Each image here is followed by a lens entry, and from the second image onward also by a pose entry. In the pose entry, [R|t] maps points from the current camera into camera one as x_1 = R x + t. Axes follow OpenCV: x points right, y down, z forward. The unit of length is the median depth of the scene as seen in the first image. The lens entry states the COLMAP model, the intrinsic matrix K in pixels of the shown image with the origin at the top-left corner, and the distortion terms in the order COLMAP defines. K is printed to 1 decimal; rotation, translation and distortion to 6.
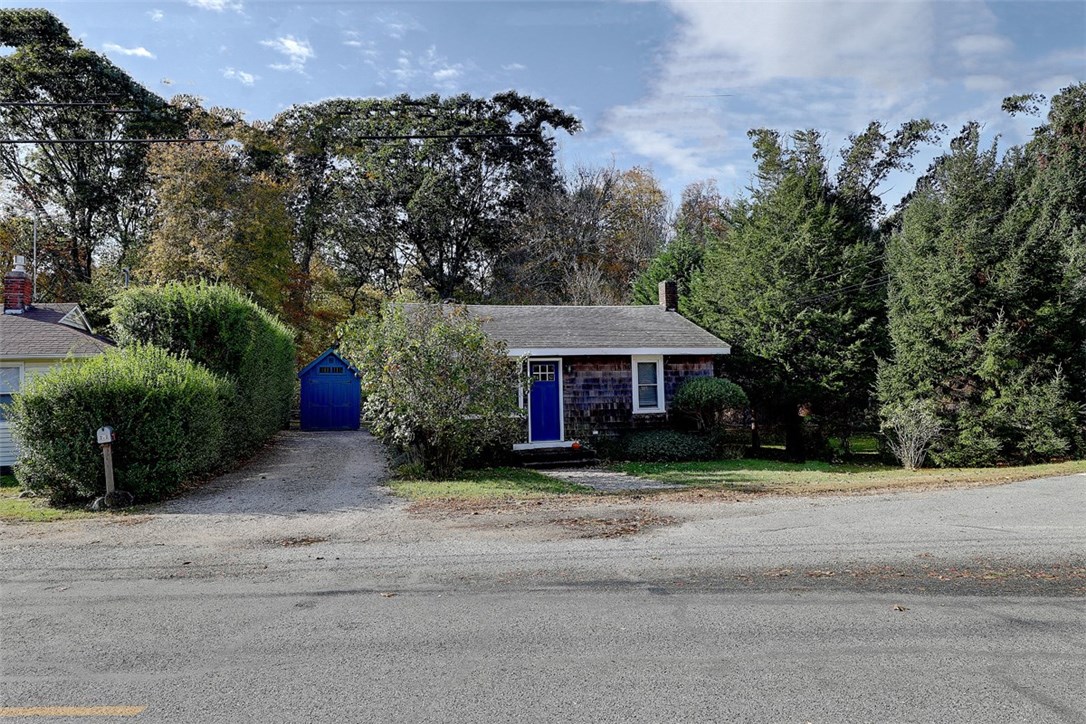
lens RADIAL K [[707.3, 0, 529.3], [0, 707.3, 363.9], [0, 0, 1]] dist [-0.002906, 0.008365]
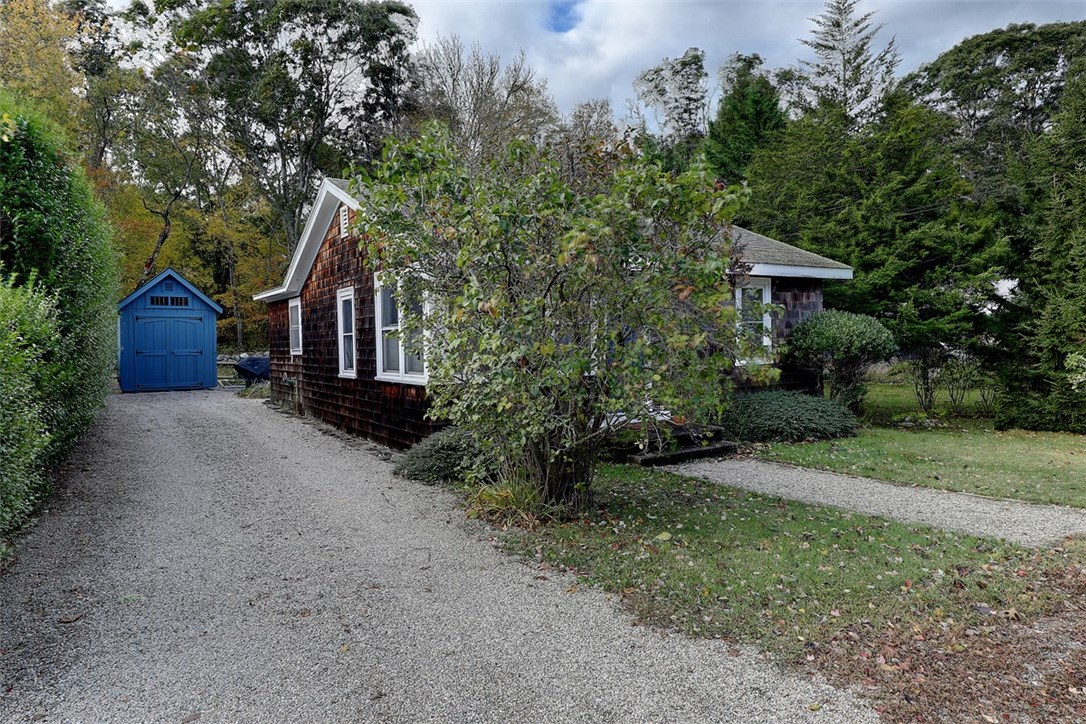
lens RADIAL K [[688.6, 0, 535.7], [0, 688.6, 370.0], [0, 0, 1]] dist [0.005284, 0.001735]
pose [[0.959859, -0.011004, 0.280266, -0.215712], [-0.013674, 0.996206, 0.085943, 0.021580], [-0.280148, -0.086325, 0.956067, 0.443954]]
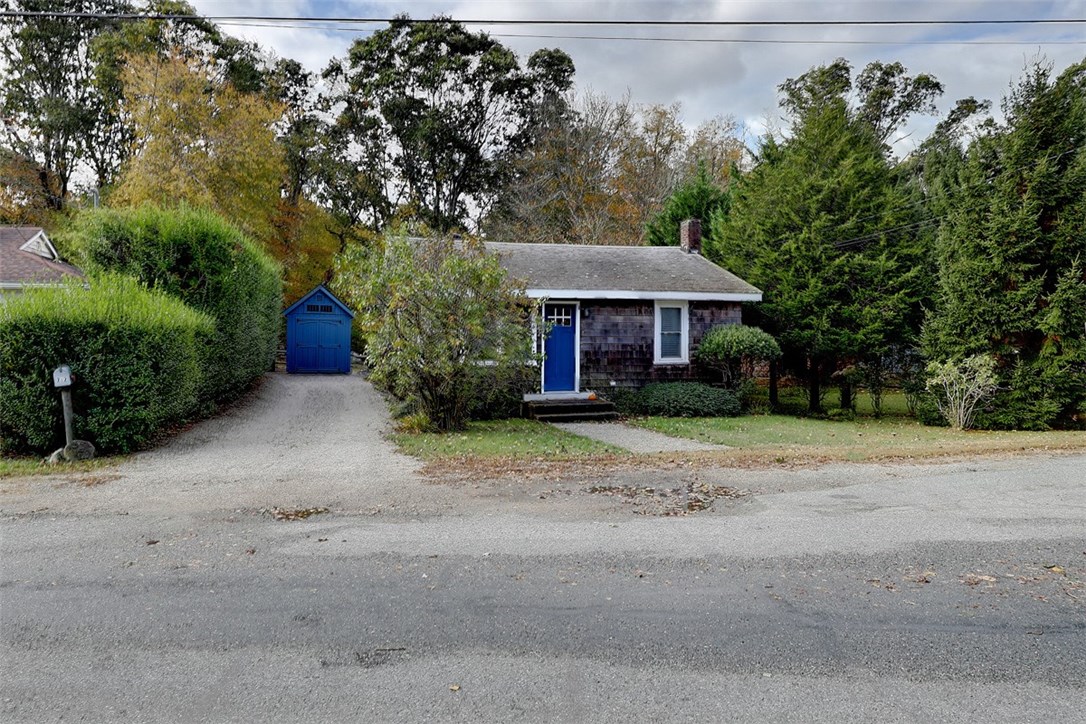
lens RADIAL K [[707.3, 0, 526.3], [0, 707.3, 358.4], [0, 0, 1]] dist [-0.002906, 0.008365]
pose [[0.999670, 0.023138, 0.011172, -0.029428], [-0.023842, 0.997426, 0.067619, 0.006184], [-0.009579, -0.067863, 0.997649, 0.089151]]
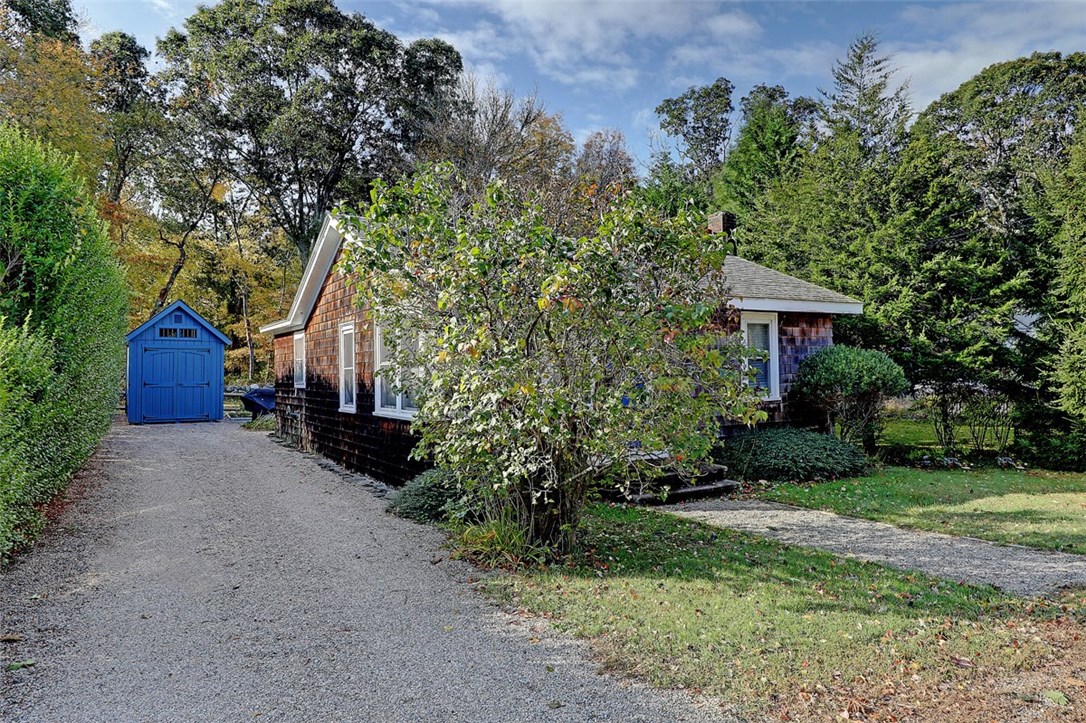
lens RADIAL K [[707.3, 0, 534.9], [0, 707.3, 361.5], [0, 0, 1]] dist [-0.002906, 0.008365]
pose [[0.967412, 0.007384, 0.253101, -0.201923], [-0.015713, 0.999399, 0.030900, 0.016539], [-0.252721, -0.033870, 0.966946, 0.431945]]
